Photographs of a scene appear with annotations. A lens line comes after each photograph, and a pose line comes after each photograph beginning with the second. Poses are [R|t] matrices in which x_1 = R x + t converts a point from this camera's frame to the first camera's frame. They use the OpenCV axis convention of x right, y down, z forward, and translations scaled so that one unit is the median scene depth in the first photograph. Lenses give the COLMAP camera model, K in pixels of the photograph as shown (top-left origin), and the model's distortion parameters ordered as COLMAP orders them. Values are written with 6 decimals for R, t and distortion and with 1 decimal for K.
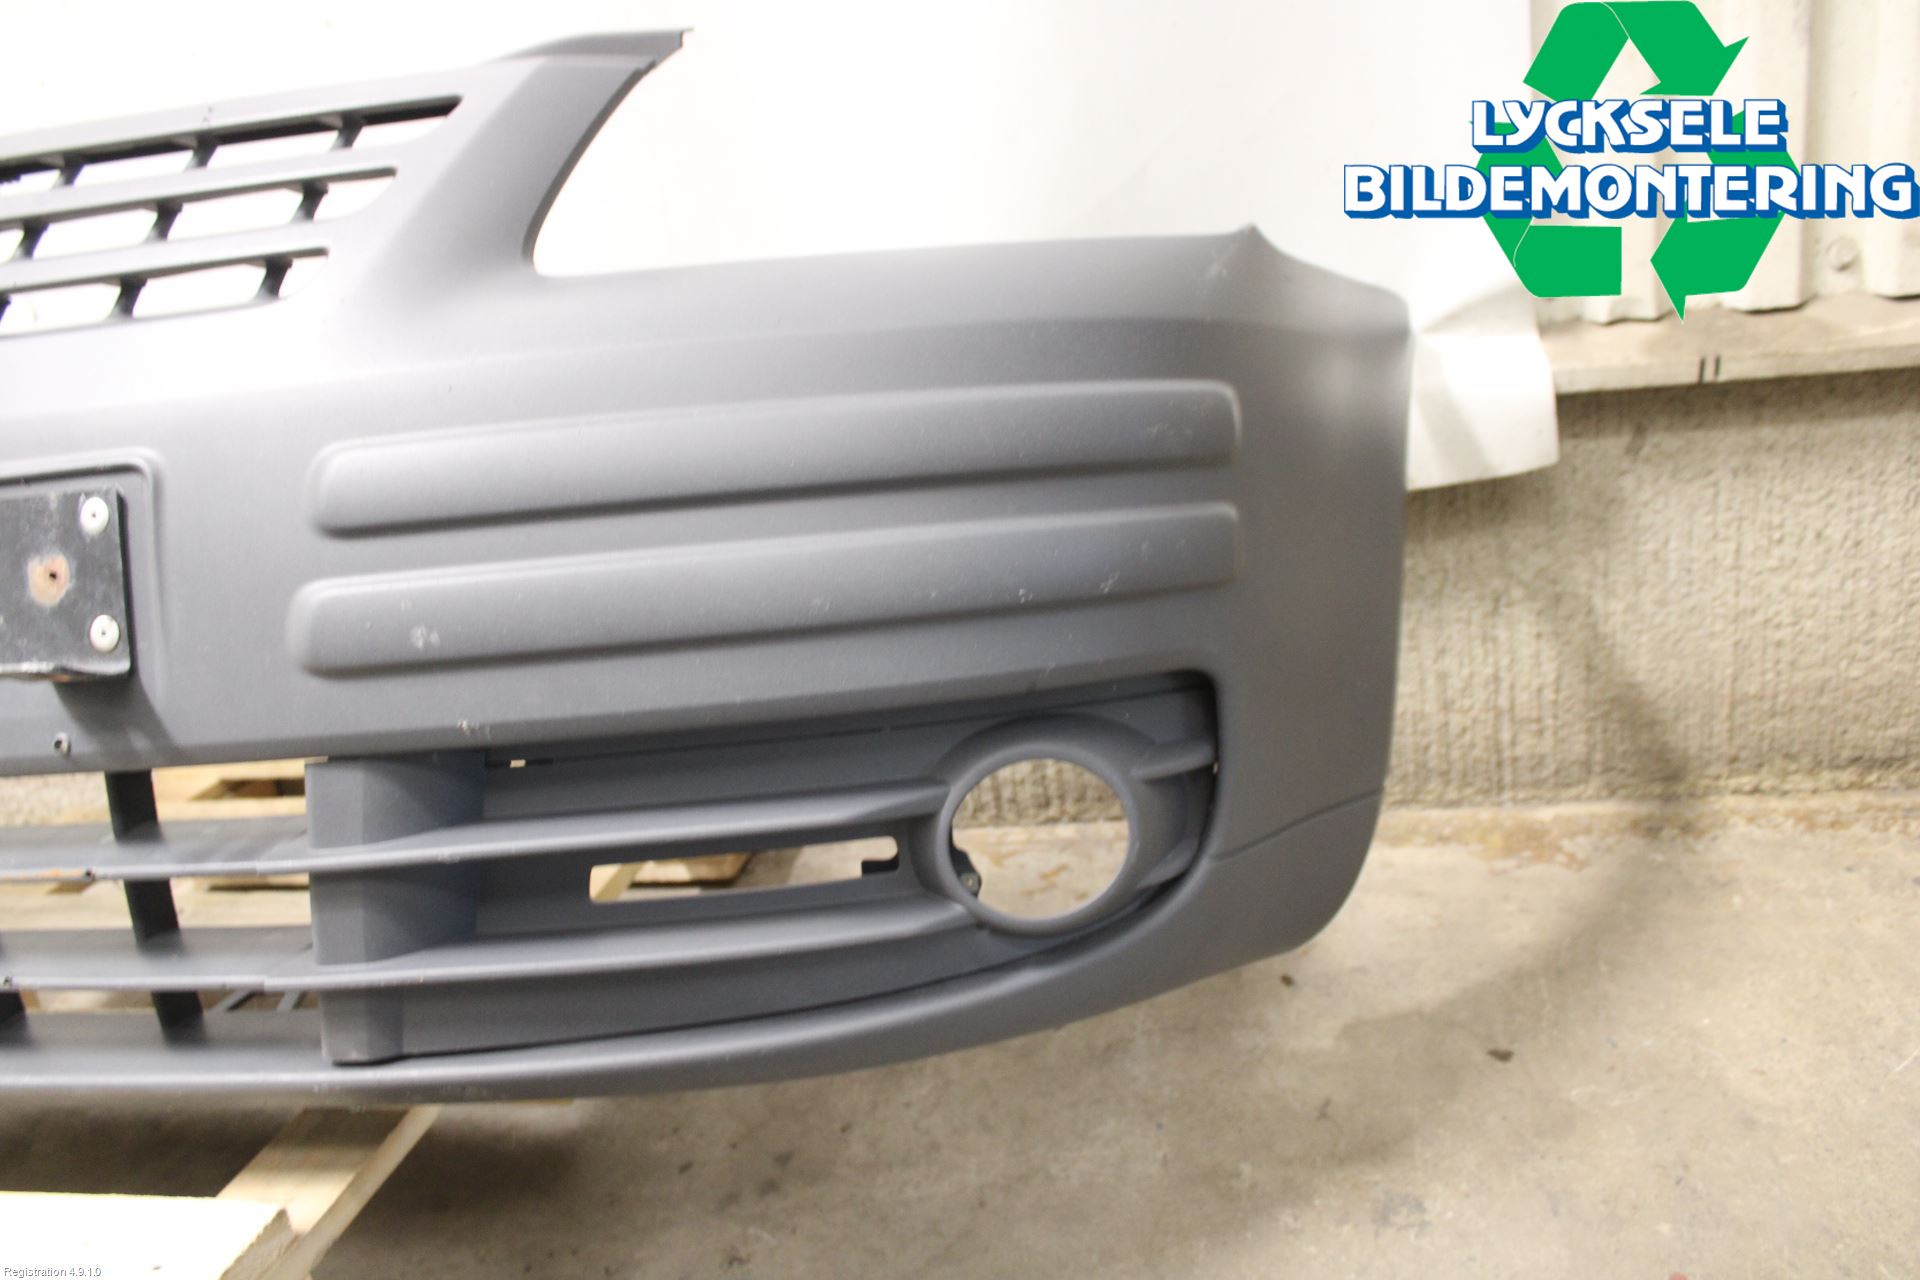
lens RADIAL K [[1609.3, 0, 961.7], [0, 1609.3, 646.7], [0, 0, 1]] dist [-0.159509, 0.126371]
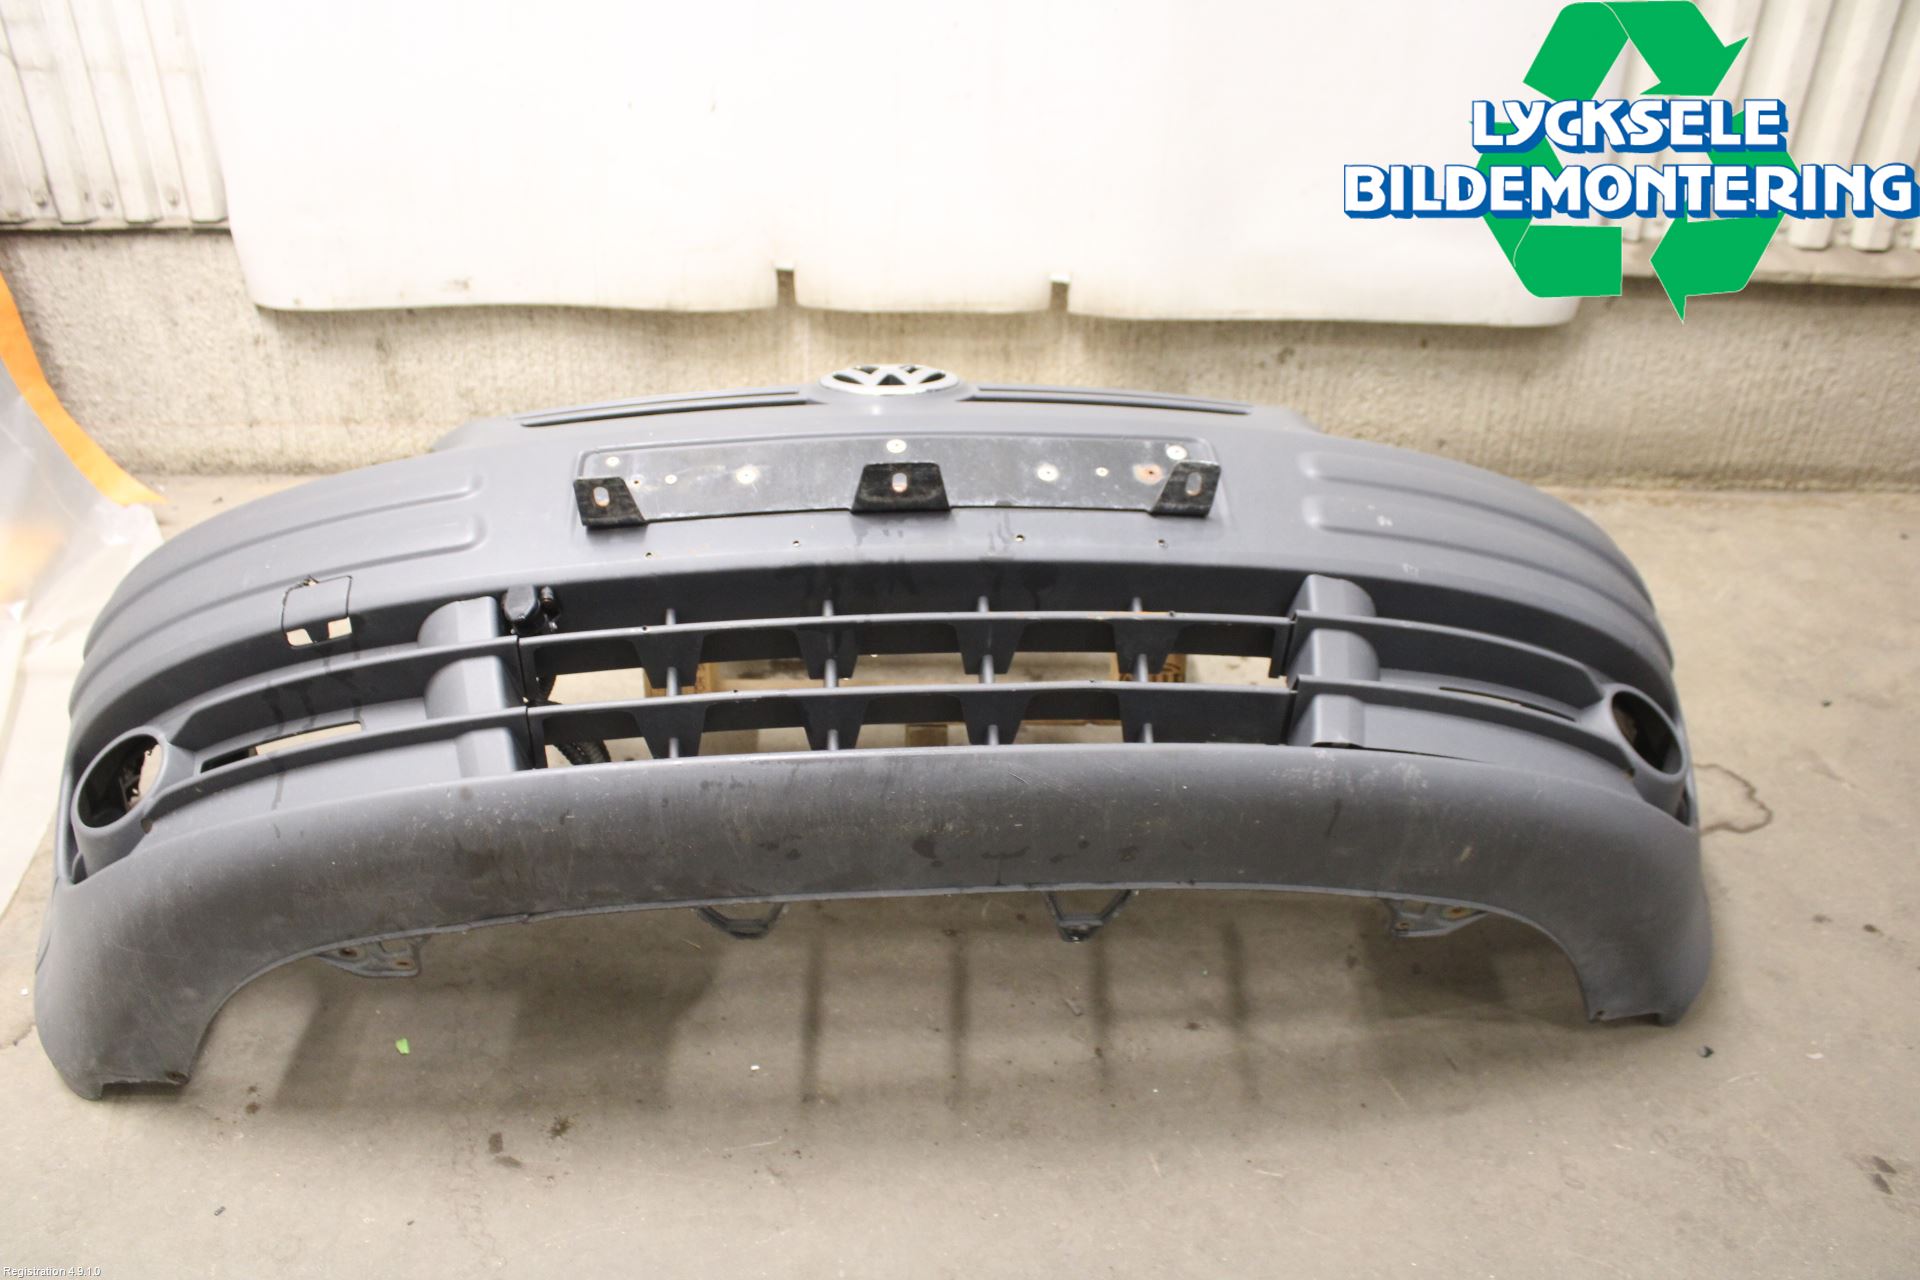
lens RADIAL K [[1609.3, 0, 973.2], [0, 1609.3, 644.3], [0, 0, 1]] dist [-0.159509, 0.126371]
pose [[0.956490, 0.032374, 0.289962, -0.928285], [-0.072183, 0.989187, 0.127667, 0.107503], [-0.282693, -0.143043, 0.948485, -0.733404]]
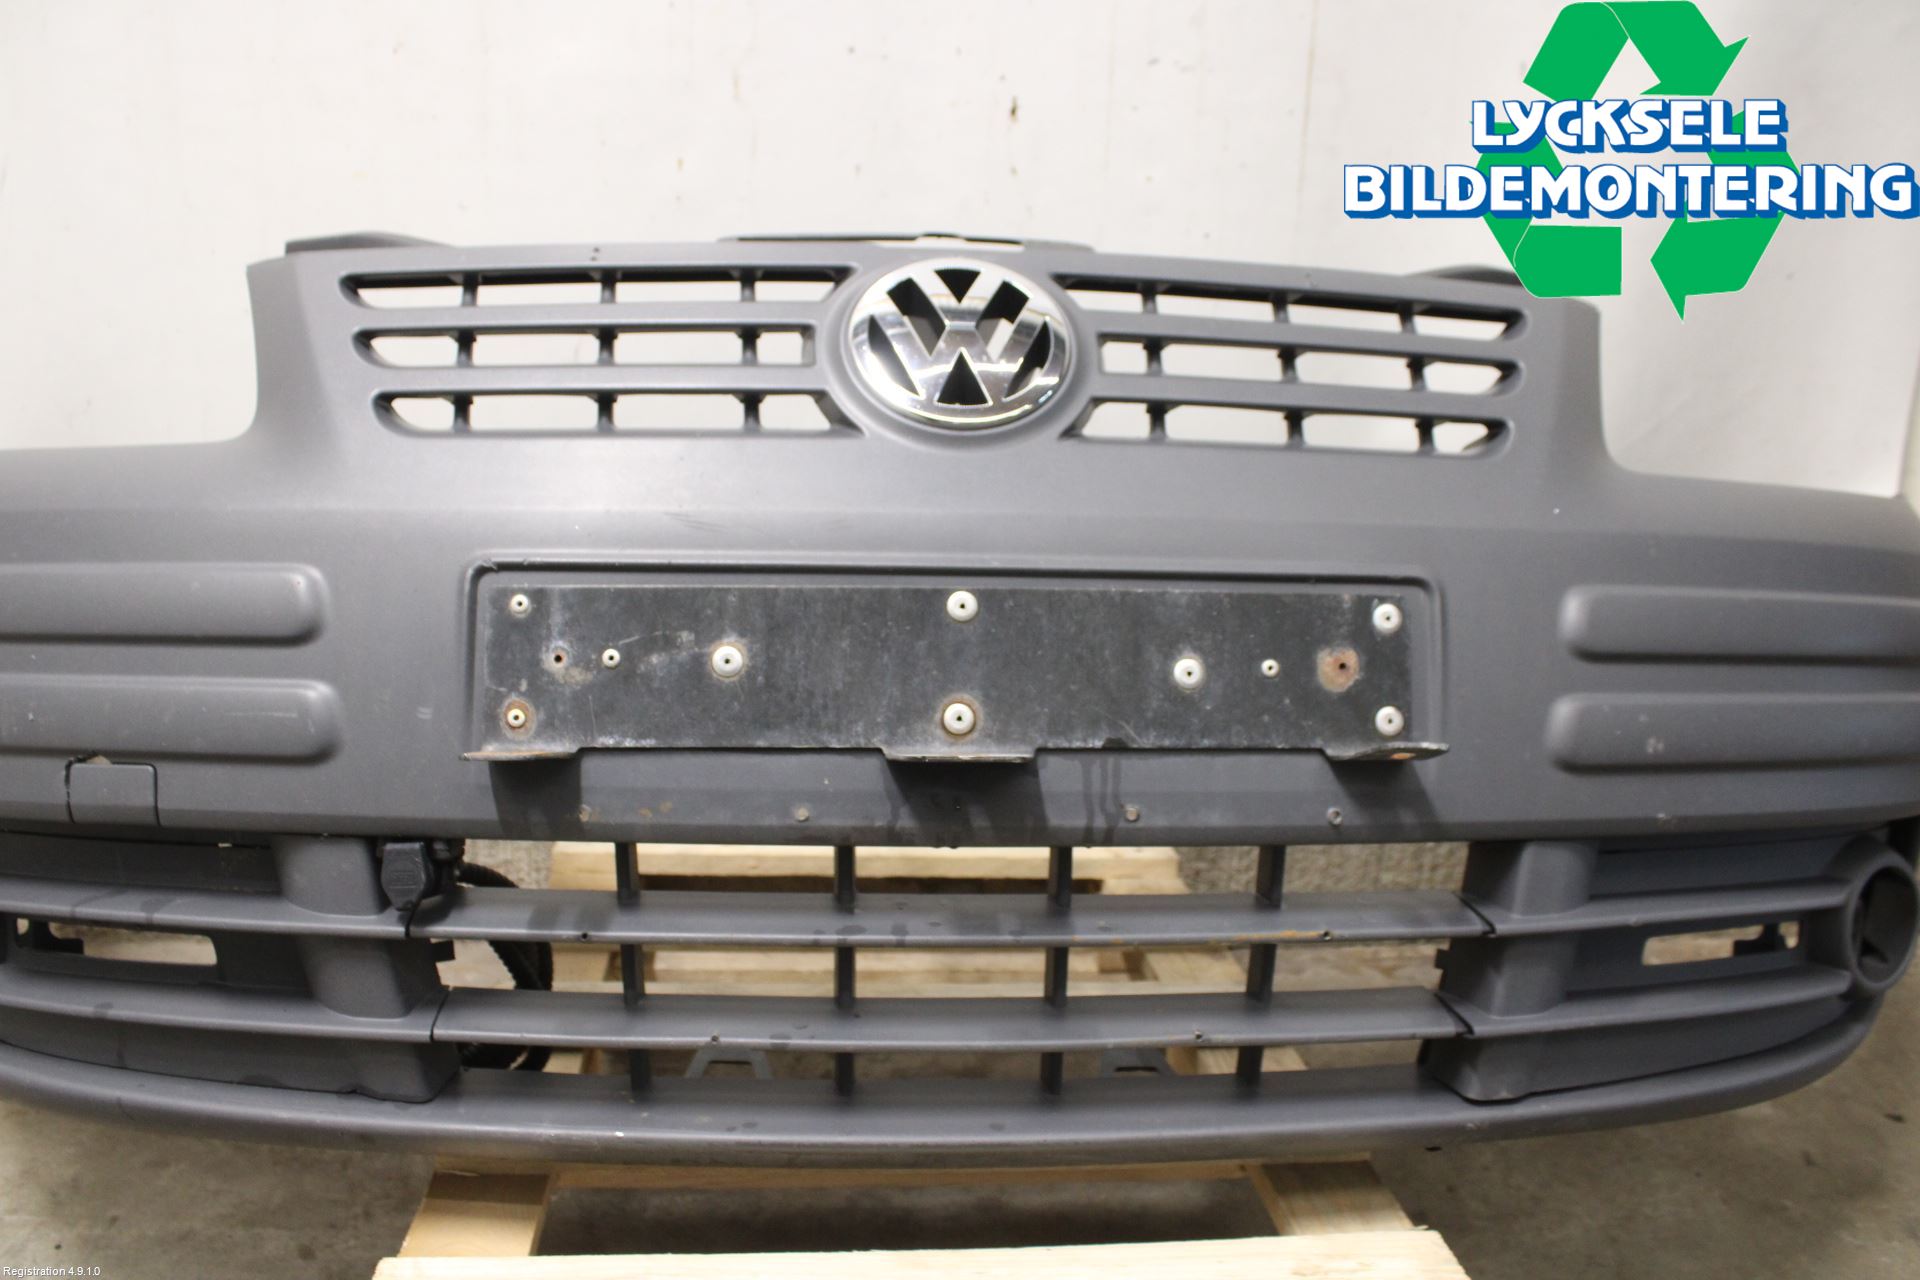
lens RADIAL K [[1609.3, 0, 961.8], [0, 1609.3, 652.4], [0, 0, 1]] dist [-0.159509, 0.126371]
pose [[0.944127, 0.095819, 0.315345, -0.789041], [-0.063094, 0.991656, -0.112417, 0.059897], [-0.323486, 0.086239, 0.942295, -0.007013]]
